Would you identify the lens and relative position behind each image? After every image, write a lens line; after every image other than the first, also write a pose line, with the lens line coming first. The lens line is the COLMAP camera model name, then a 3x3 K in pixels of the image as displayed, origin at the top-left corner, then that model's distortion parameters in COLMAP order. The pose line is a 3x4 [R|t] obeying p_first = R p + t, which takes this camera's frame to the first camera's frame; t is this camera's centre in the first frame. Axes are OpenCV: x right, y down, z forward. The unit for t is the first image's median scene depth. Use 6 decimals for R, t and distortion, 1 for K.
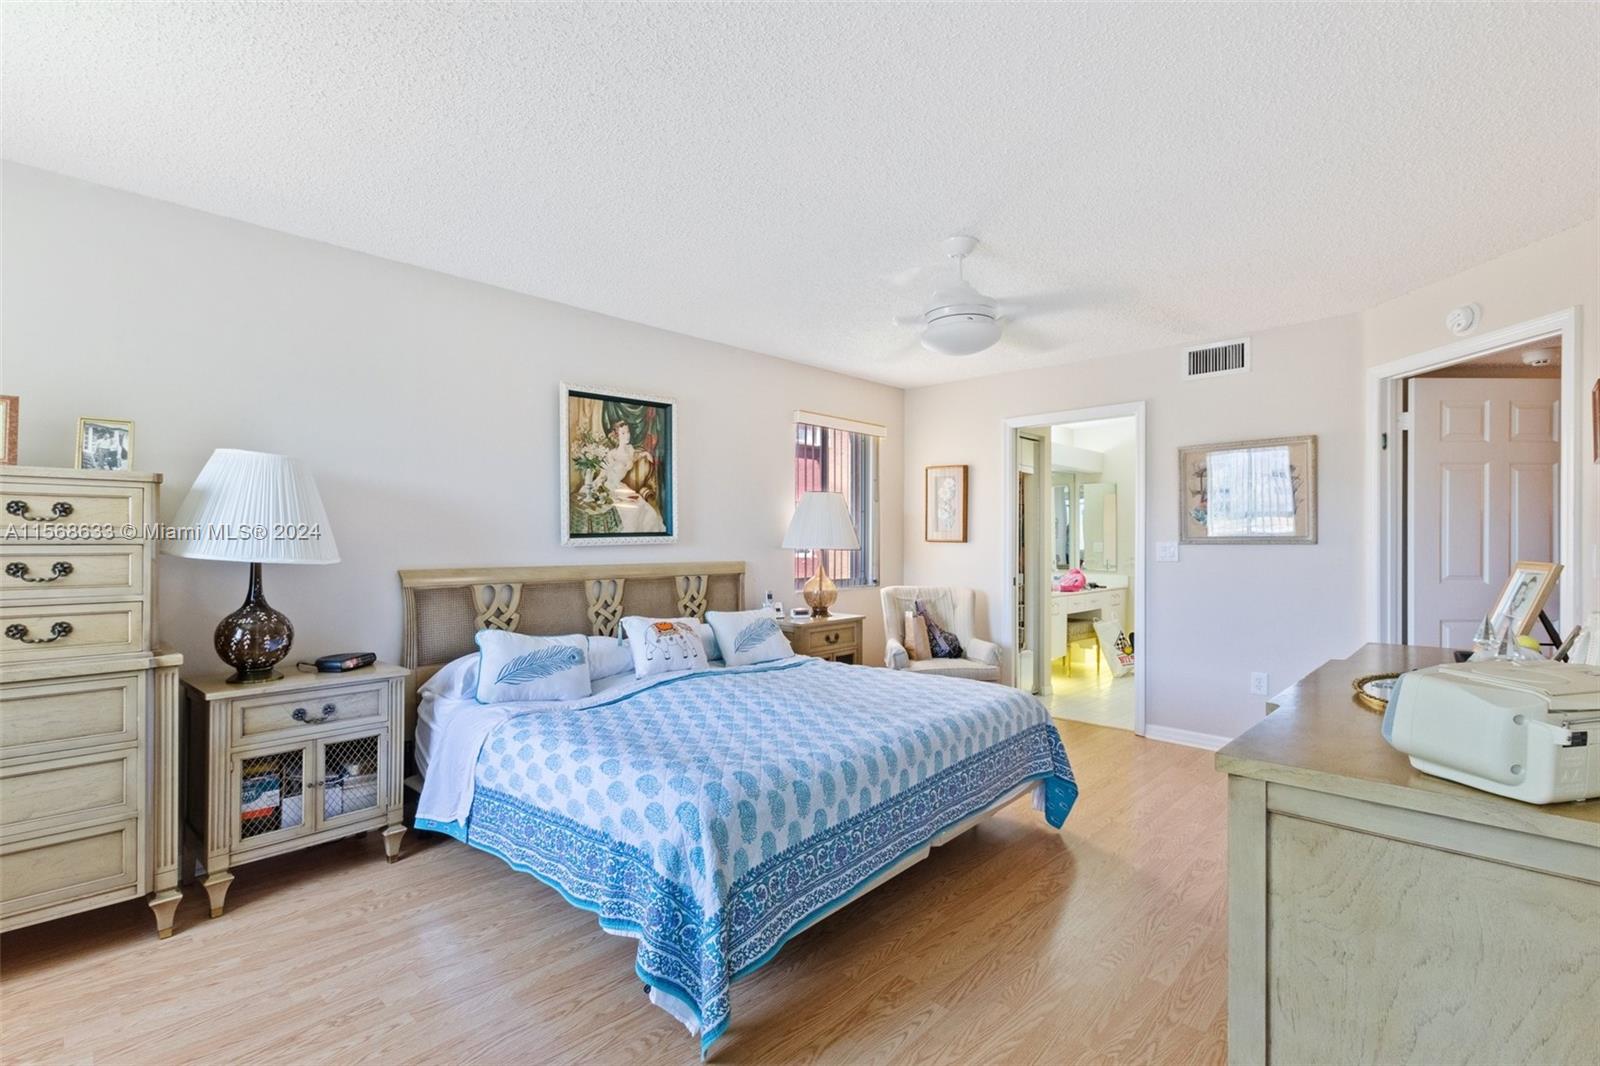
lens RADIAL K [[740.5, 0, 799.8], [0, 740.5, 525.8], [0, 0, 1]] dist [0.036622, -0.010266]
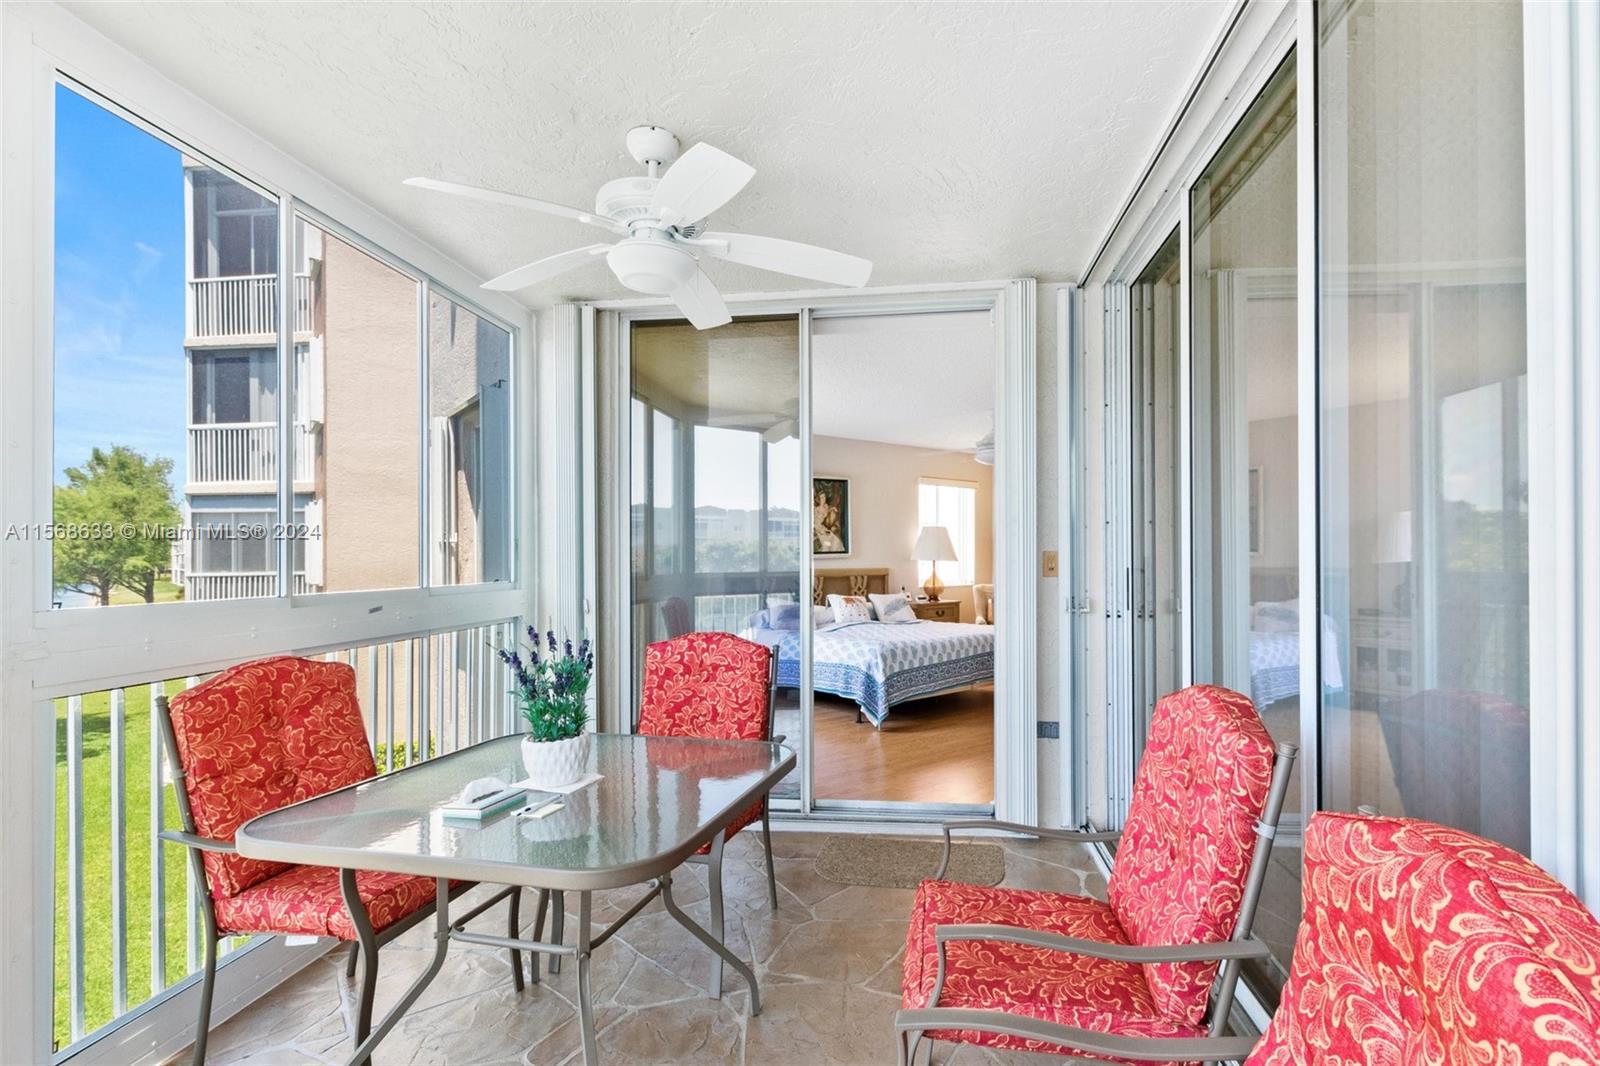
lens RADIAL K [[740.5, 0, 799.8], [0, 740.5, 525.8], [0, 0, 1]] dist [0.036622, -0.010266]
pose [[0.983095, -0.004913, -0.183030, 0.050825], [0.000738, 0.999738, -0.022870, -0.014979], [0.183095, 0.022349, 0.982841, -0.970131]]
